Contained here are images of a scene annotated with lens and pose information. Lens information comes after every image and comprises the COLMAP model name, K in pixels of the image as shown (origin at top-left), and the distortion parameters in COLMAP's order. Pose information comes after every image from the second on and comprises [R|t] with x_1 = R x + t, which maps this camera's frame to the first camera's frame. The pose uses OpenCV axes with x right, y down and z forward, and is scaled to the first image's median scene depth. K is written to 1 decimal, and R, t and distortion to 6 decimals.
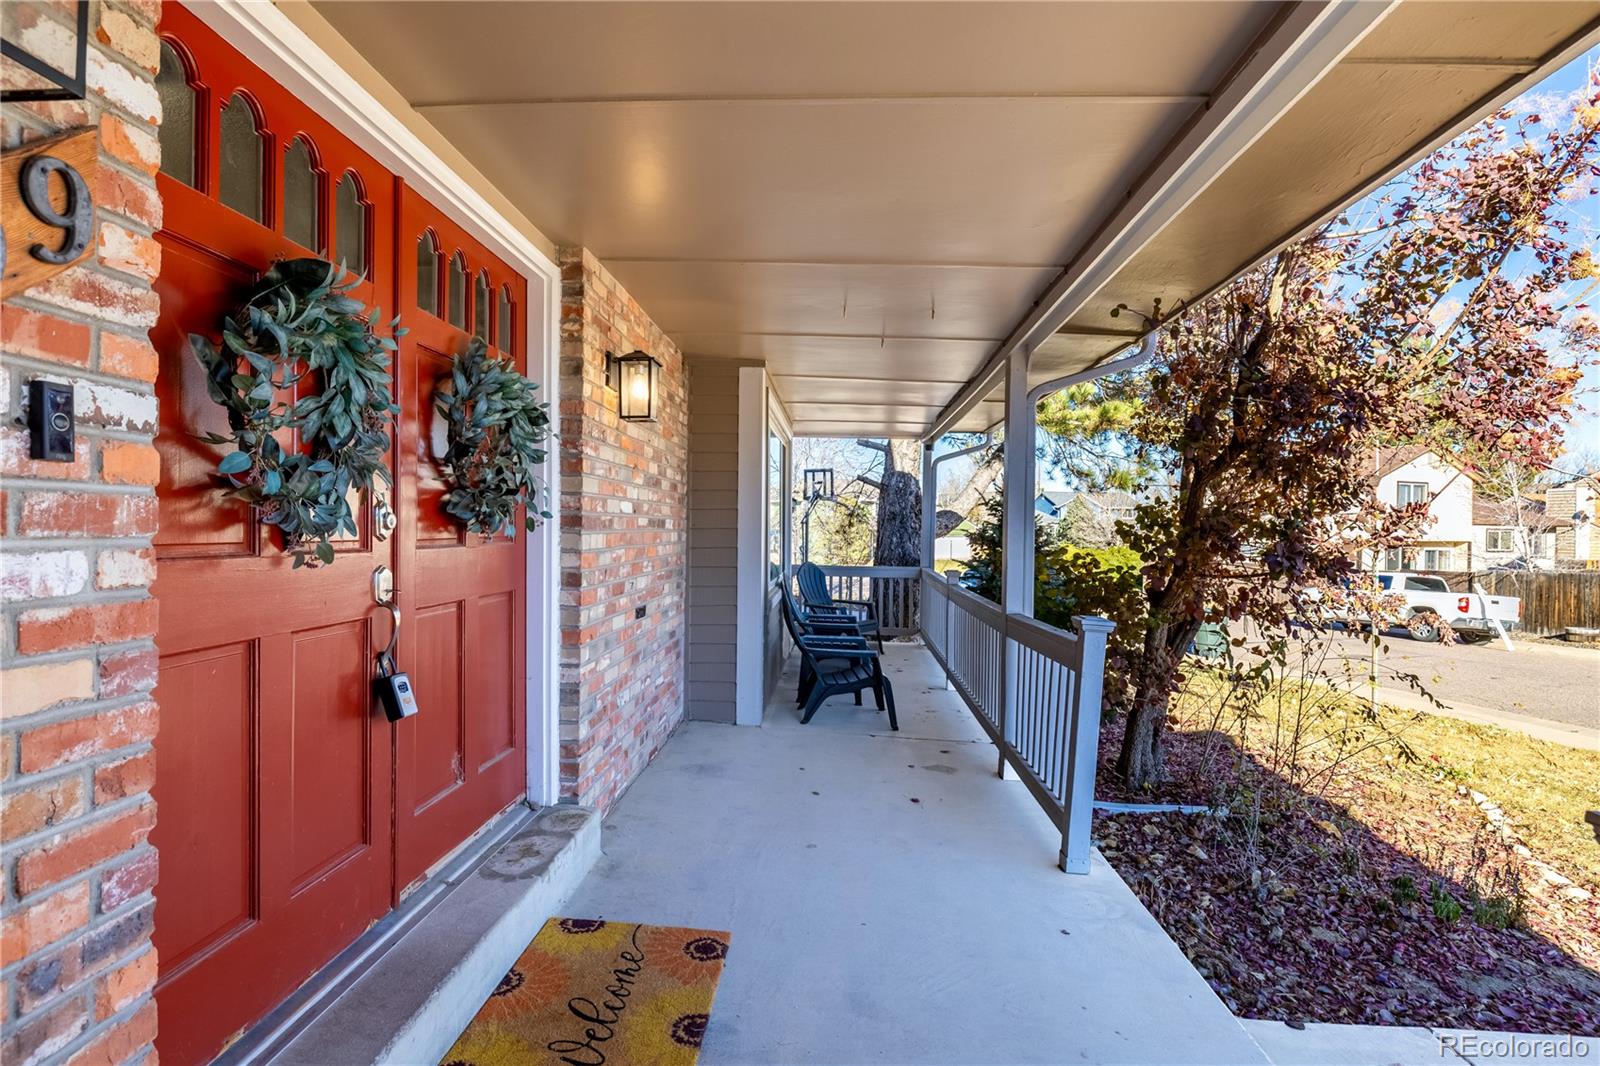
lens RADIAL K [[794.9, 0, 802.5], [0, 794.9, 529.7], [0, 0, 1]] dist [-0.004613, 0.000235]
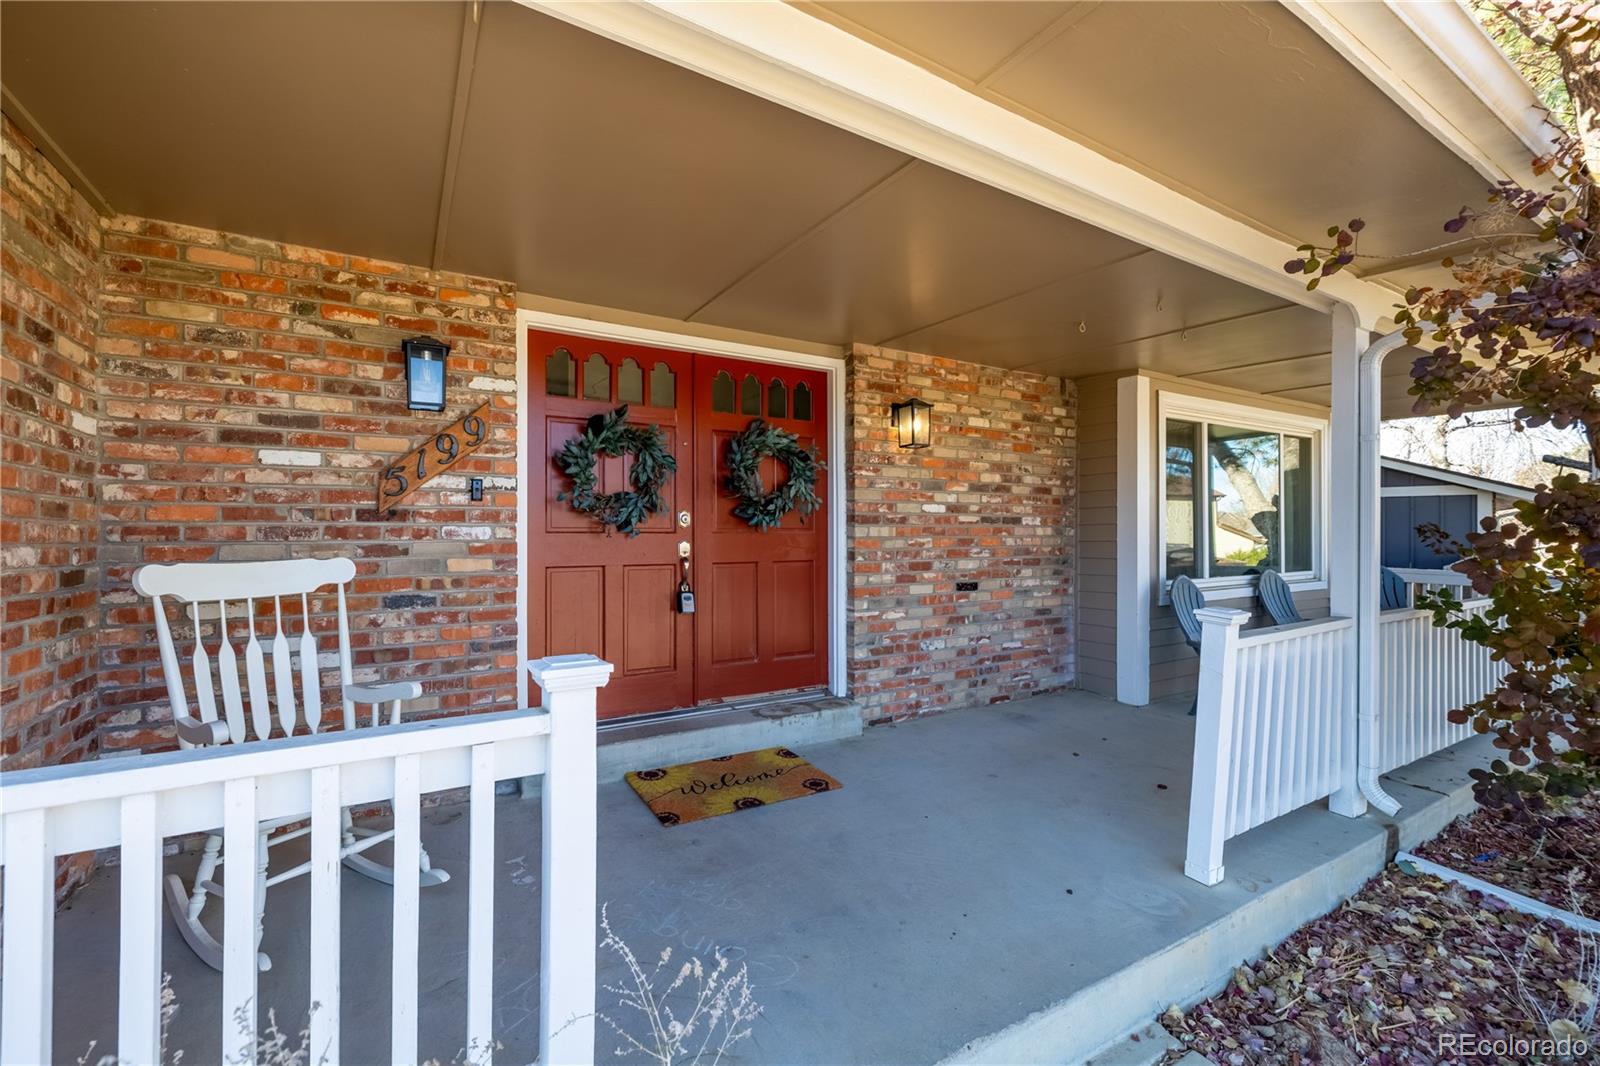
lens RADIAL K [[684.1, 0, 795.6], [0, 684.1, 530.8], [0, 0, 1]] dist [0.002999, 0.000402]
pose [[0.551494, -0.013217, -0.834074, 0.782273], [0.004873, 0.999908, -0.012622, 0.030198], [0.834164, 0.002897, 0.551508, 0.164901]]
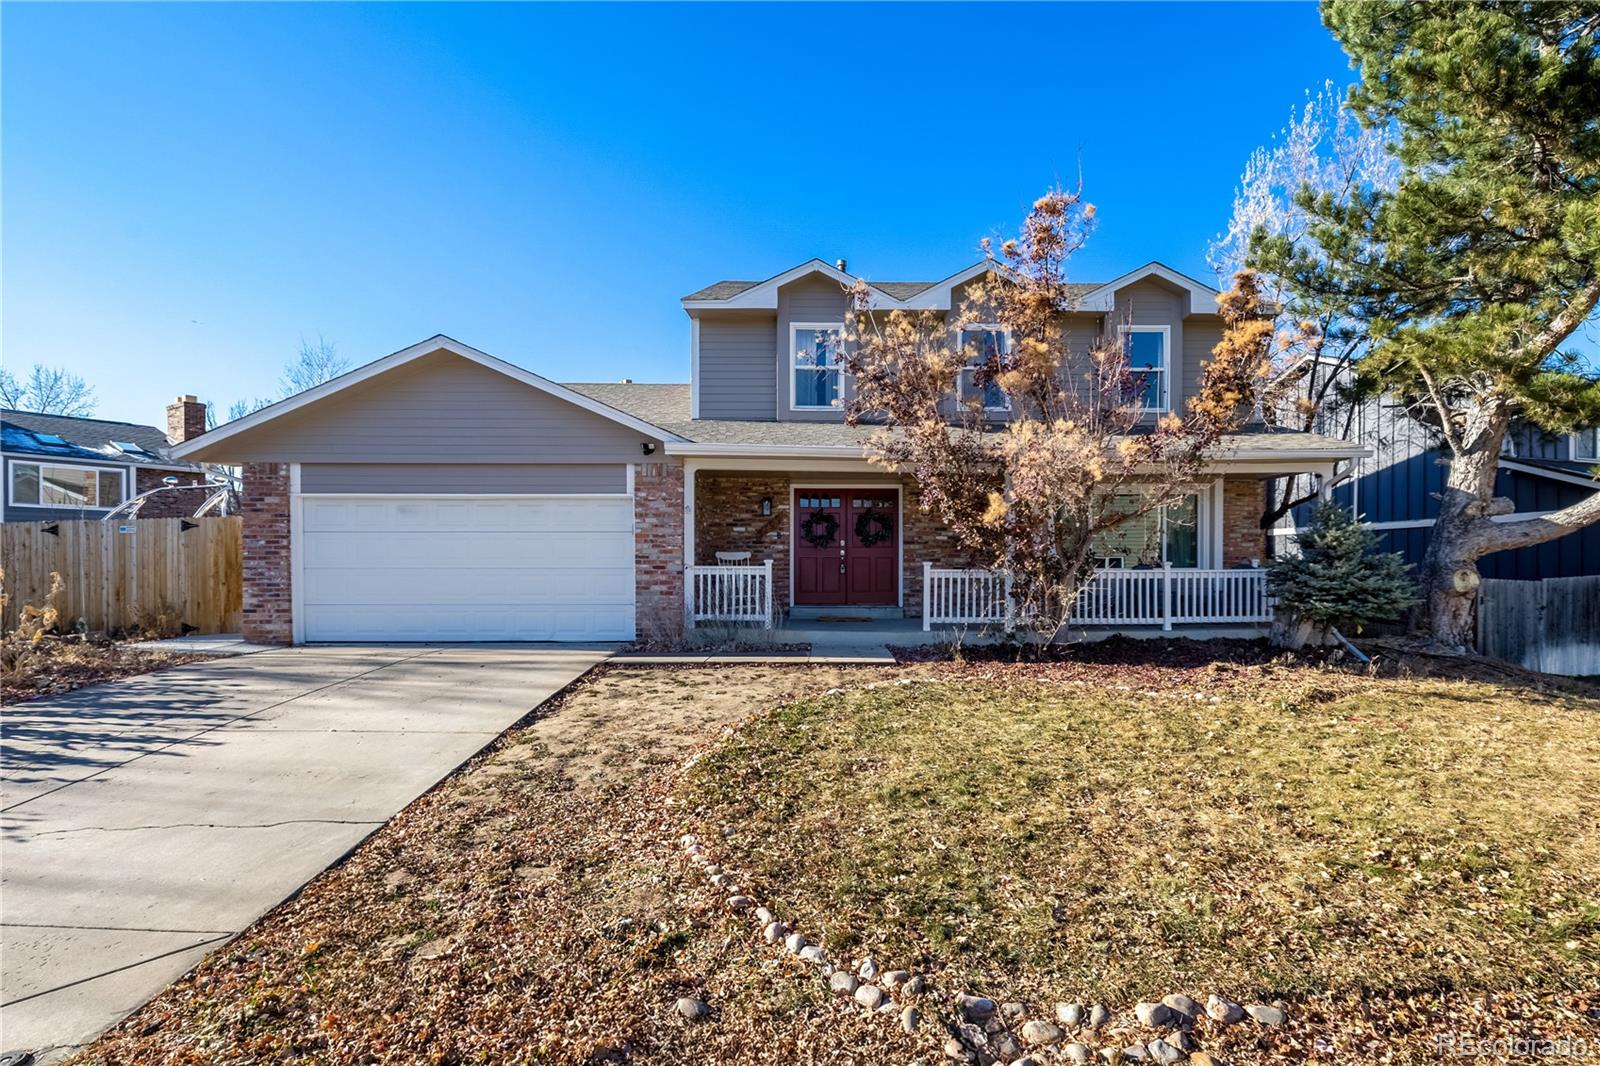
lens RADIAL K [[684.1, 0, 798.4], [0, 684.1, 547.9], [0, 0, 1]] dist [0.002999, 0.000402]
pose [[0.036984, -0.031742, -0.998812, 3.430234], [-0.003220, 0.999486, -0.031883, 0.141856], [0.999311, 0.004396, 0.036863, 0.294884]]
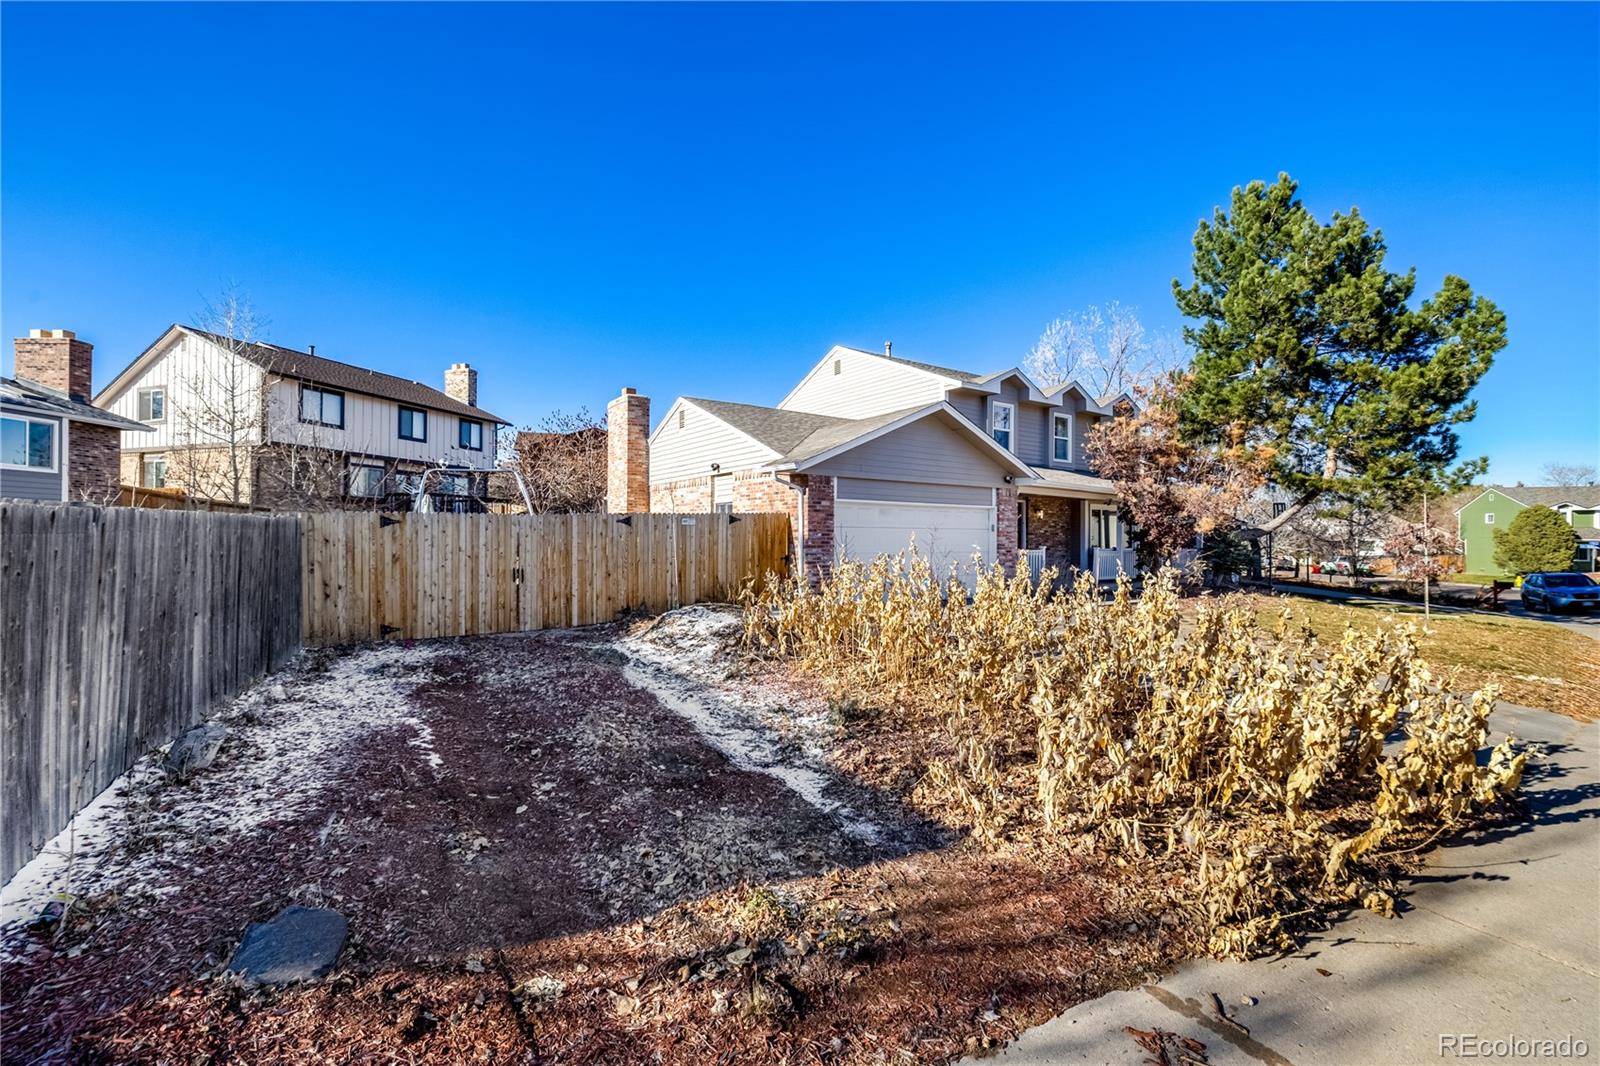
lens RADIAL K [[684.1, 0, 797.9], [0, 684.1, 530.7], [0, 0, 1]] dist [0.002999, 0.000402]
pose [[0.601517, -0.031805, -0.798227, 3.491010], [0.005344, 0.999345, -0.035792, 0.155866], [0.798842, 0.017264, 0.601293, -5.602898]]
